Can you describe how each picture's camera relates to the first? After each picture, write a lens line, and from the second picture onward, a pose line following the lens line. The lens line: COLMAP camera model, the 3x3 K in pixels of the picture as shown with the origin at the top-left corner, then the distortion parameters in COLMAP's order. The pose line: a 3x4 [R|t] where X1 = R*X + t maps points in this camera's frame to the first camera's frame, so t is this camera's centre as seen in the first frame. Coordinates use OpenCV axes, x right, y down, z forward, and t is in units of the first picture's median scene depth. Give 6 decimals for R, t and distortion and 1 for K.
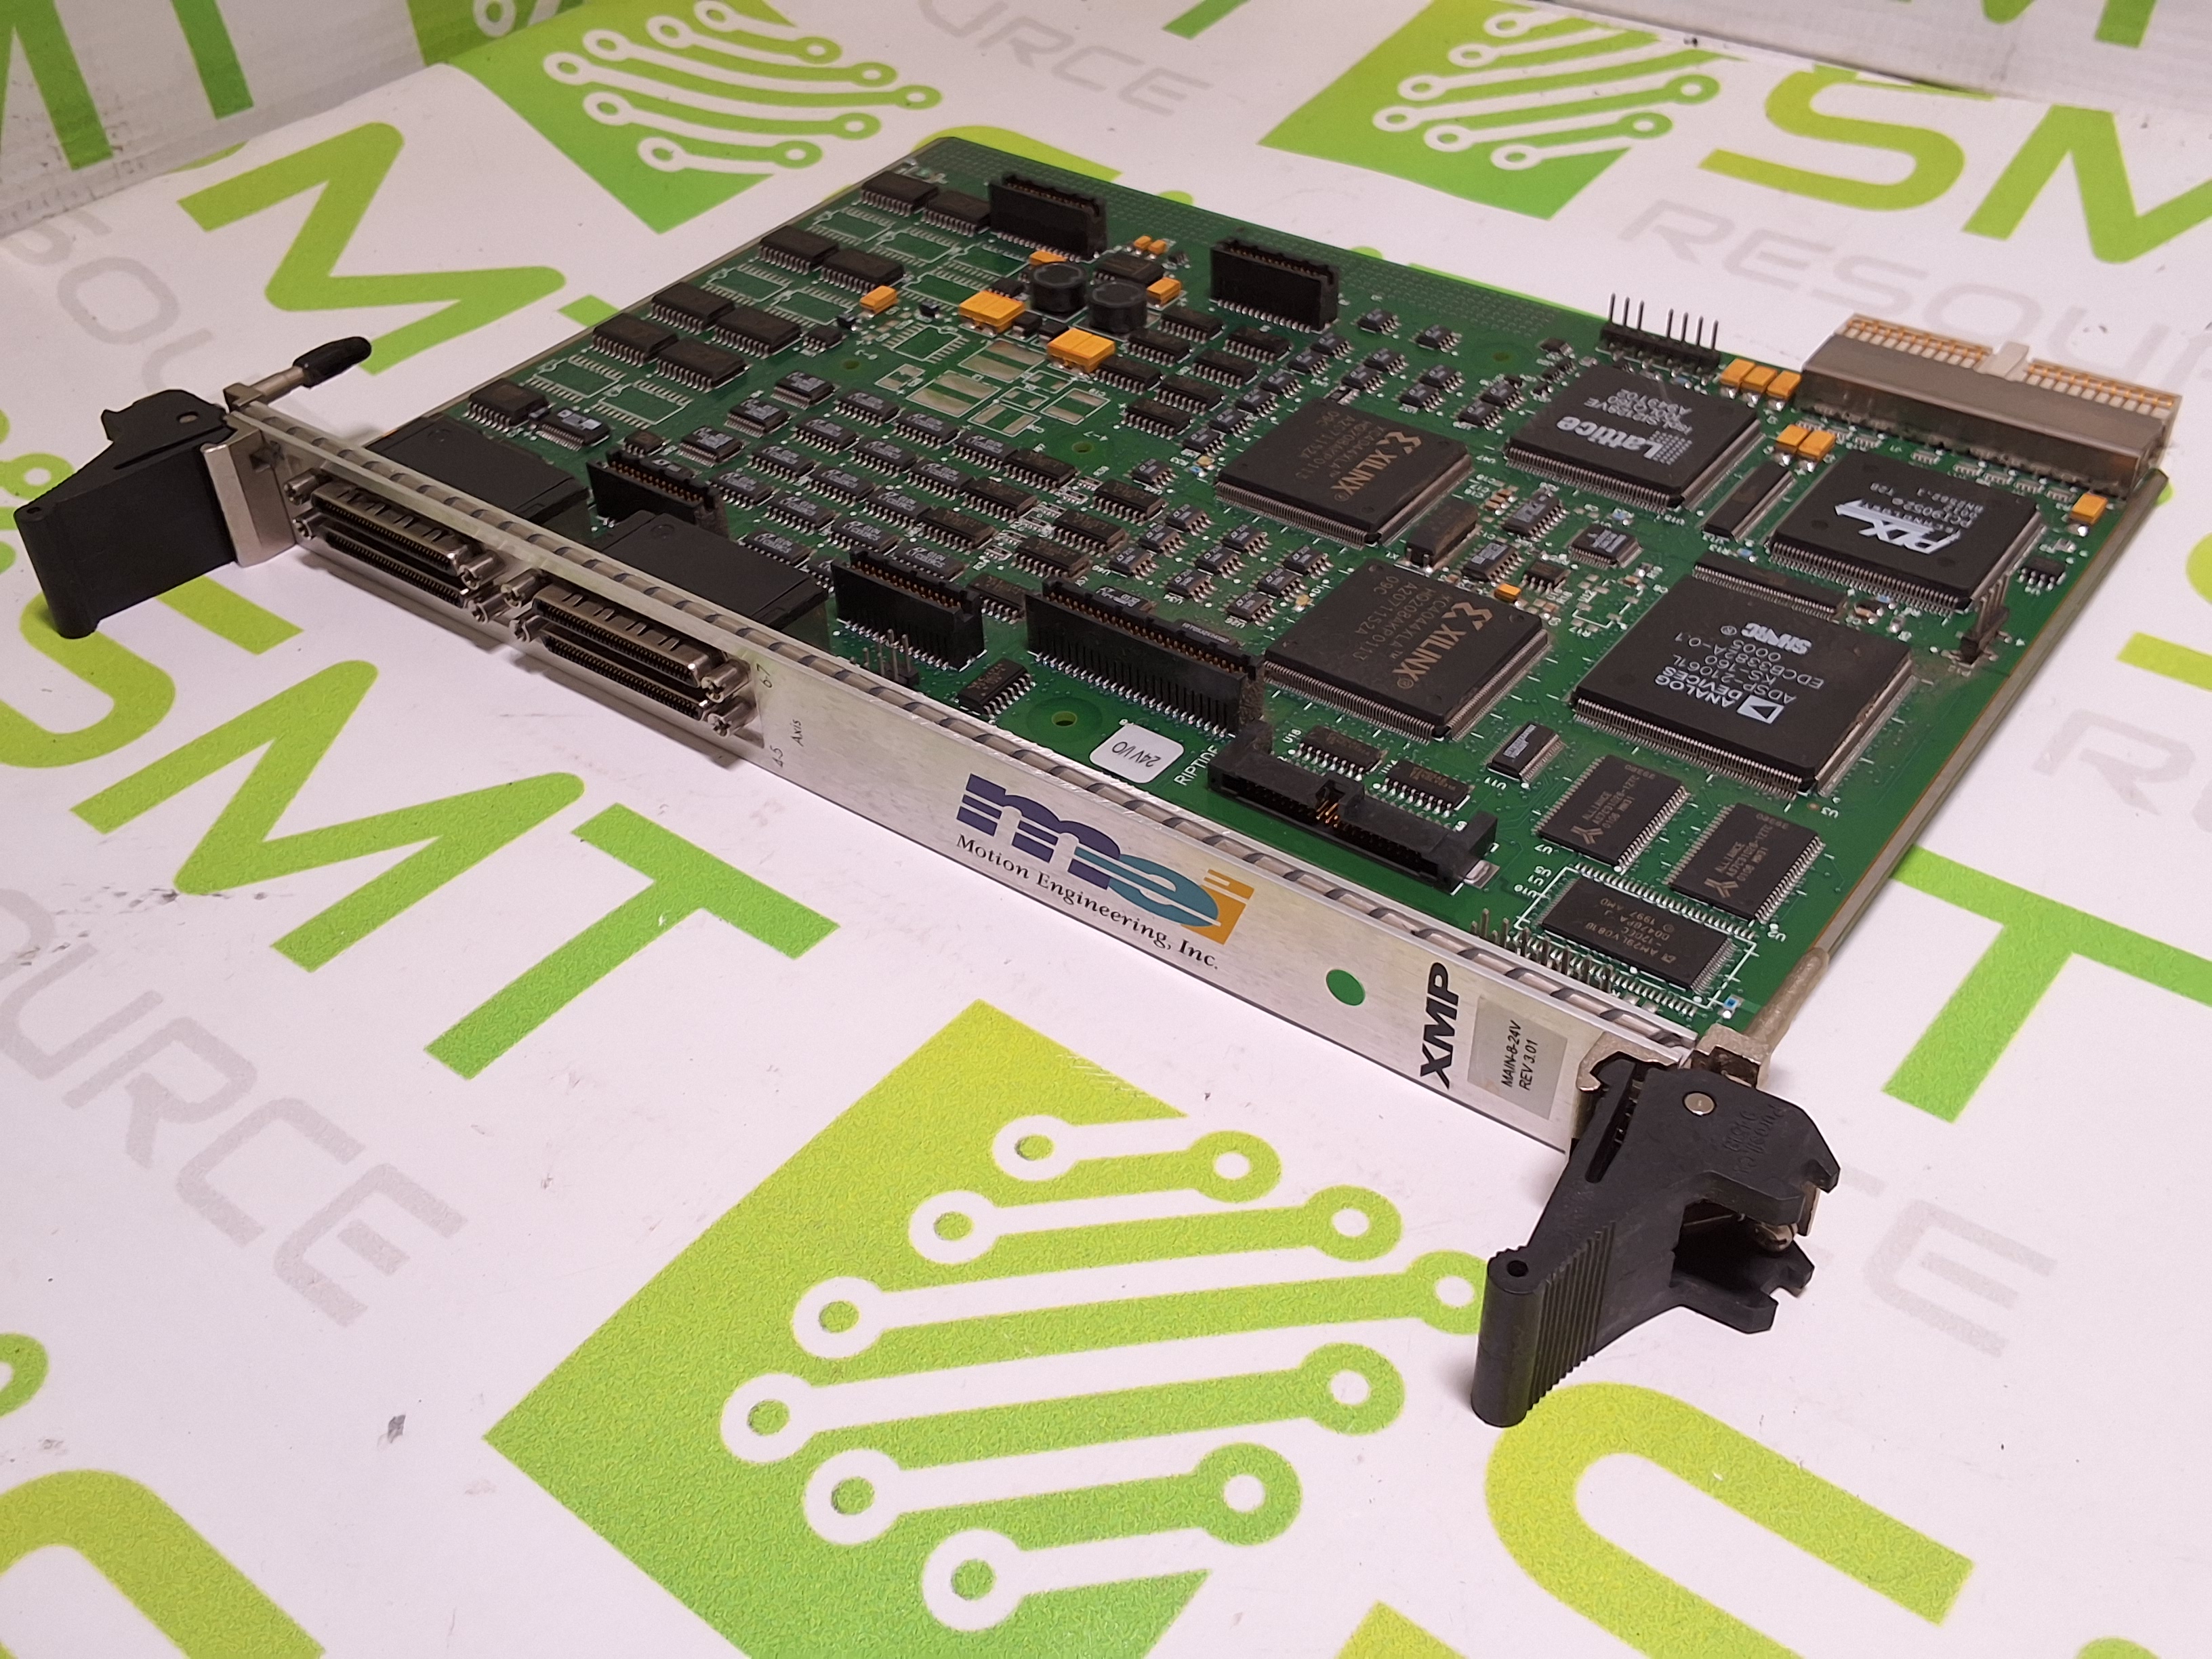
lens RADIAL K [[2206.6, 0, 1106.0], [0, 2206.6, 829.5], [0, 0, 1]] dist [0.164026, -0.350481]
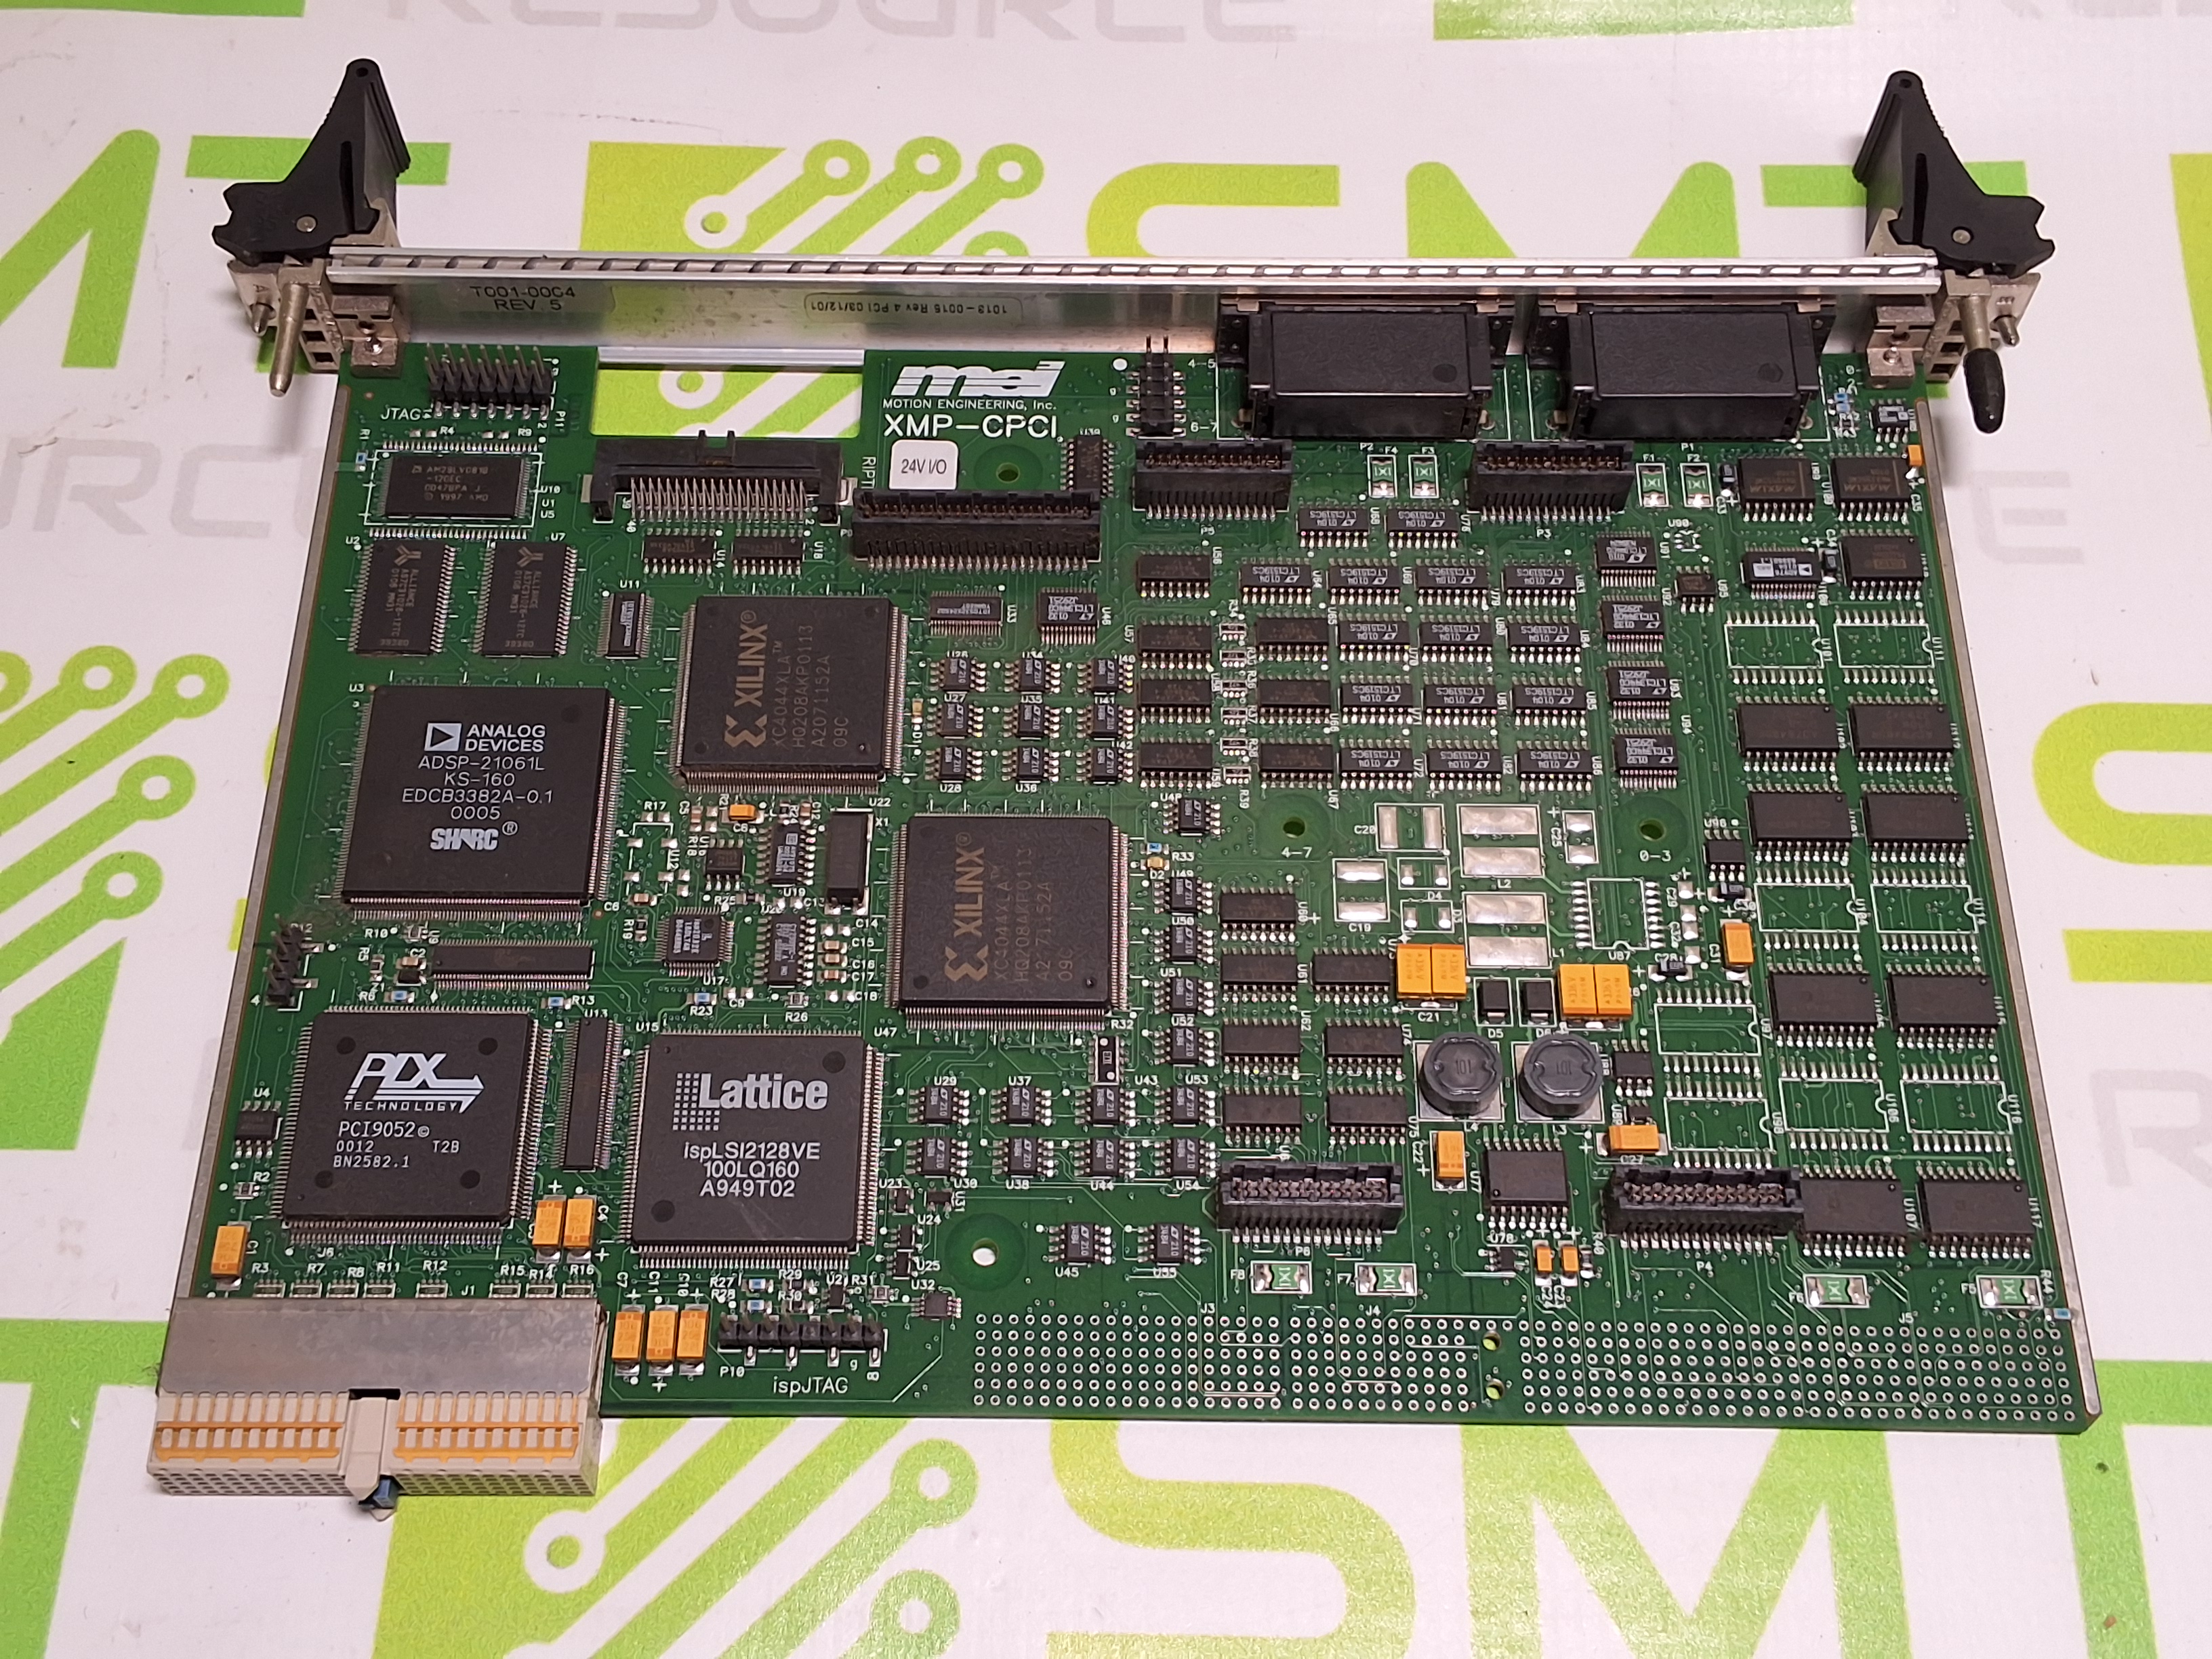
lens RADIAL K [[2651.9, 0, 1106.0], [0, 2651.9, 829.5], [0, 0, 1]] dist [0.125840, -0.227693]
pose [[-0.809620, 0.532831, -0.246183, 0.363679], [-0.358497, -0.116797, 0.926195, -1.319426], [0.464752, 0.838123, 0.285580, 0.795098]]
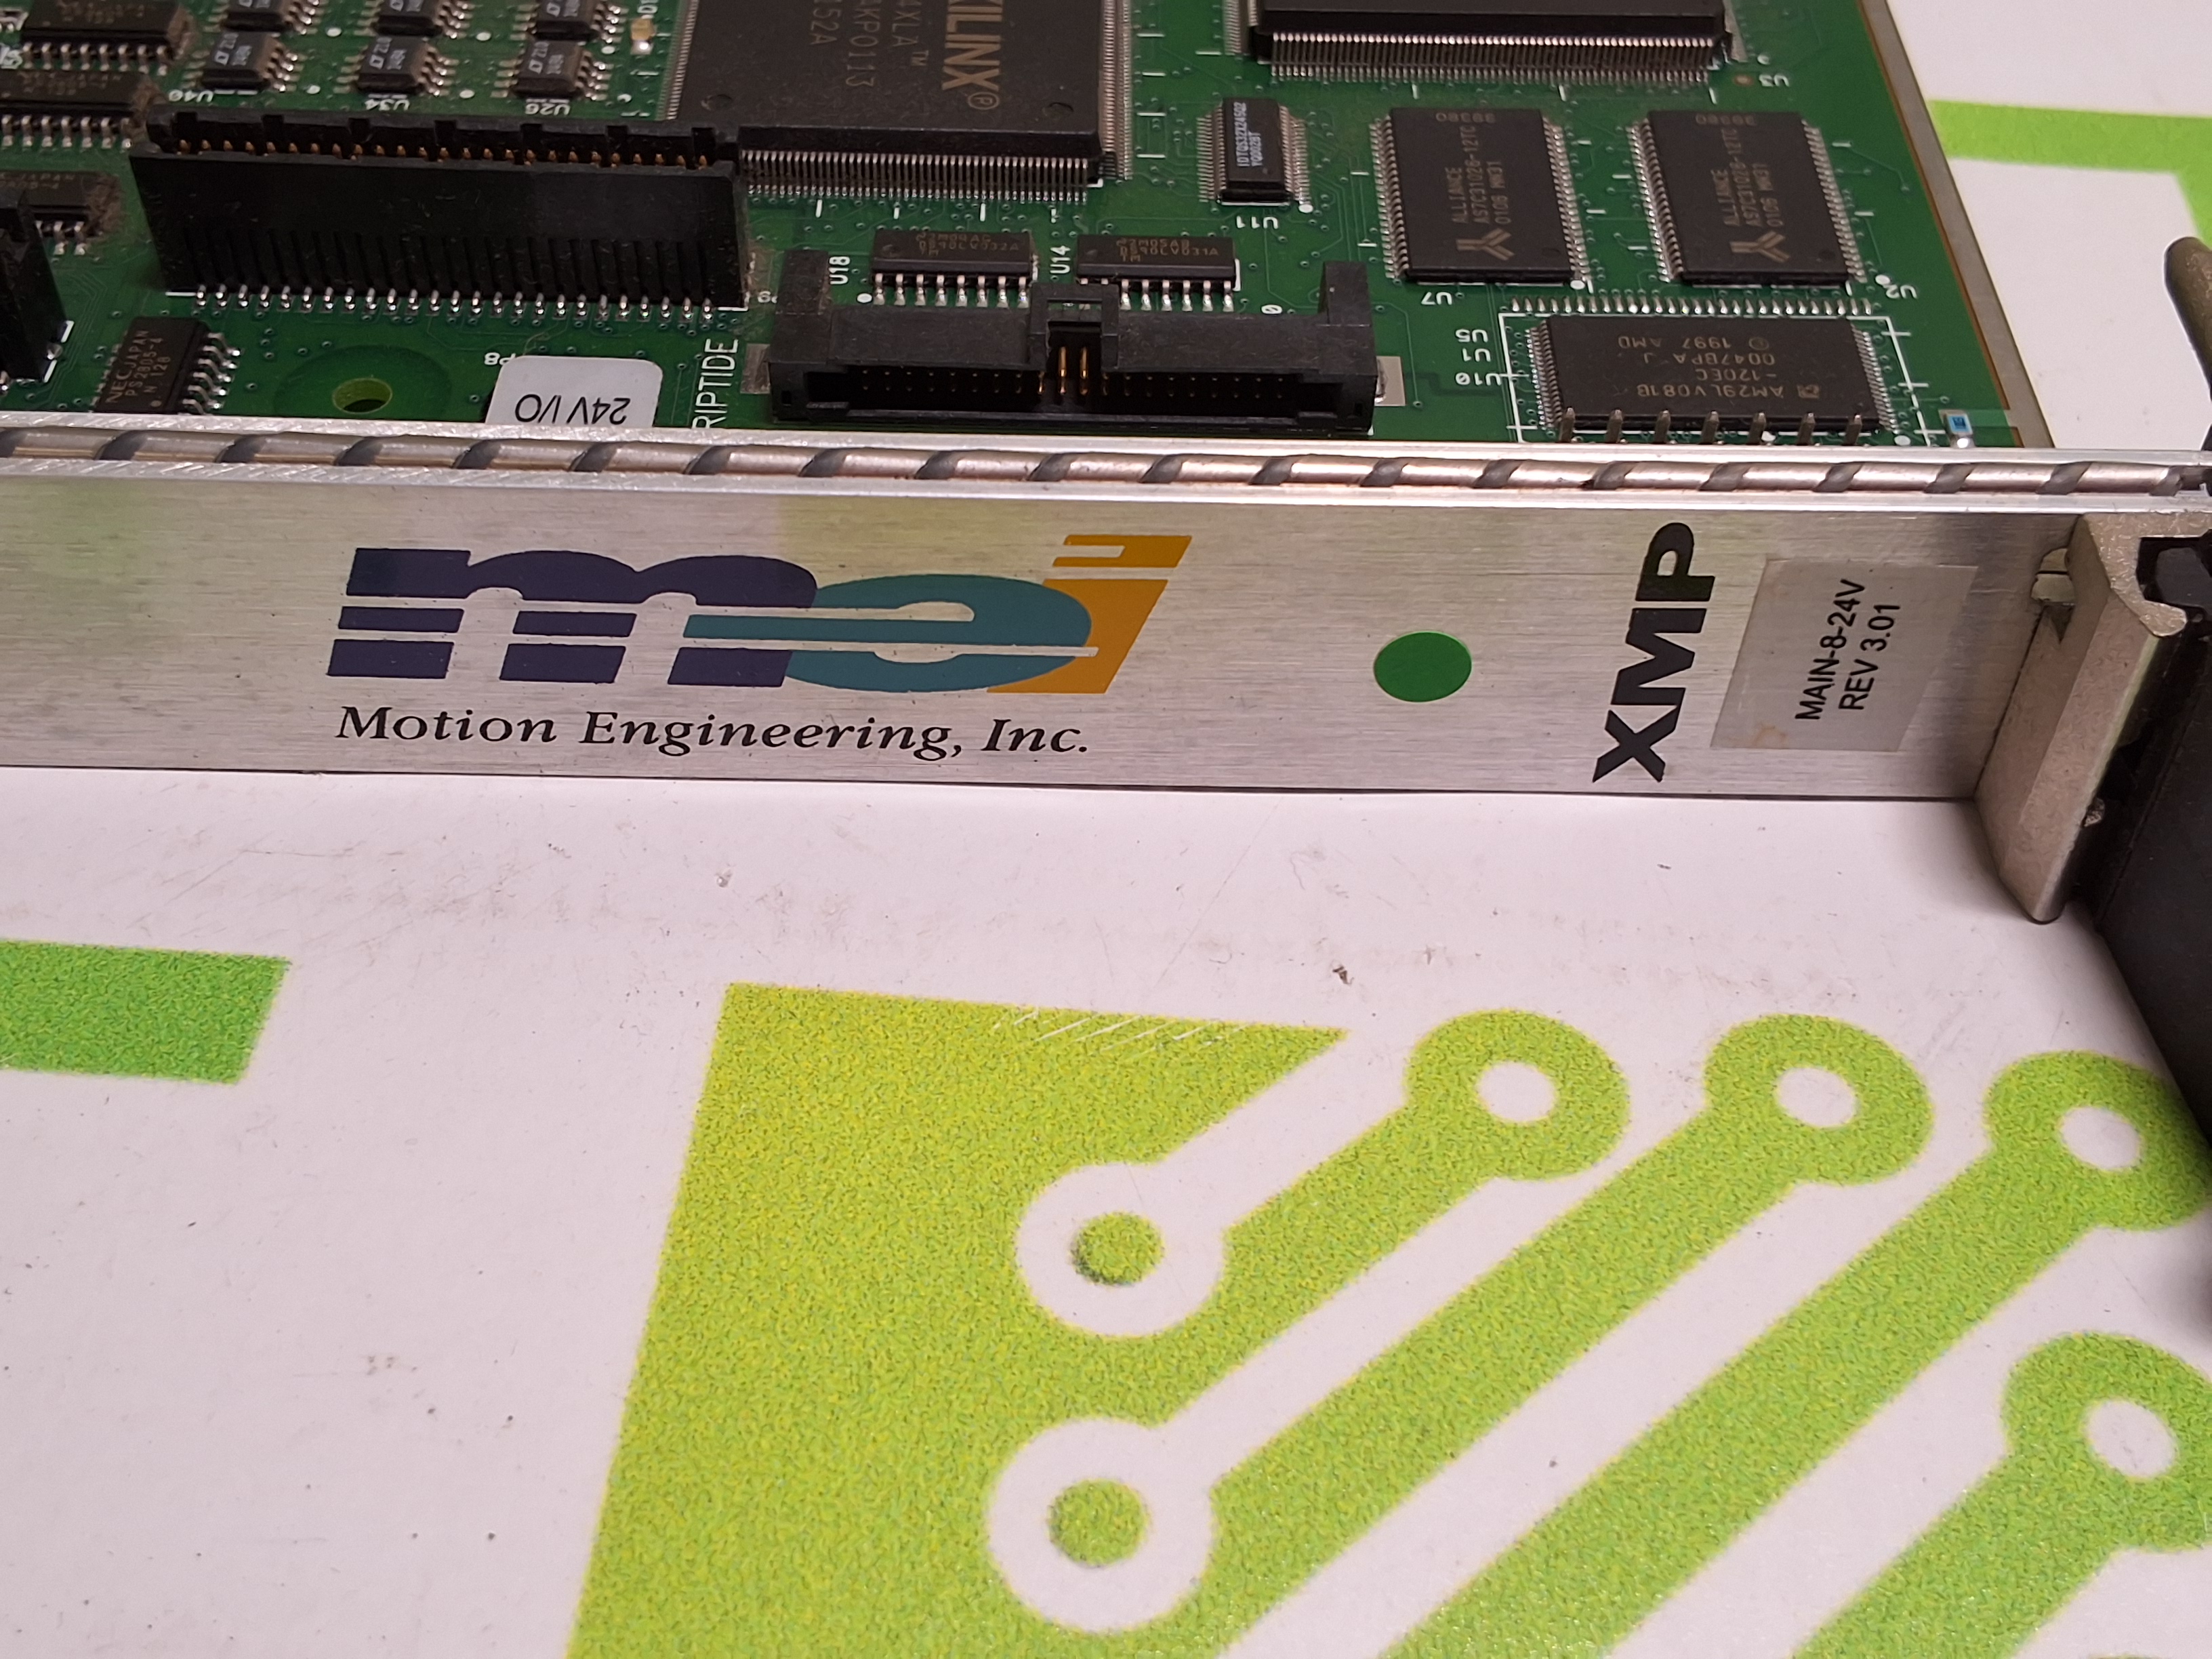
lens RADIAL K [[2651.9, 0, 1106.0], [0, 2651.9, 829.5], [0, 0, 1]] dist [0.125840, -0.227693]
pose [[0.806267, -0.398838, 0.436878, -0.168638], [0.345399, 0.916966, 0.199683, -0.026109], [-0.480244, -0.010101, 0.877077, 0.456976]]
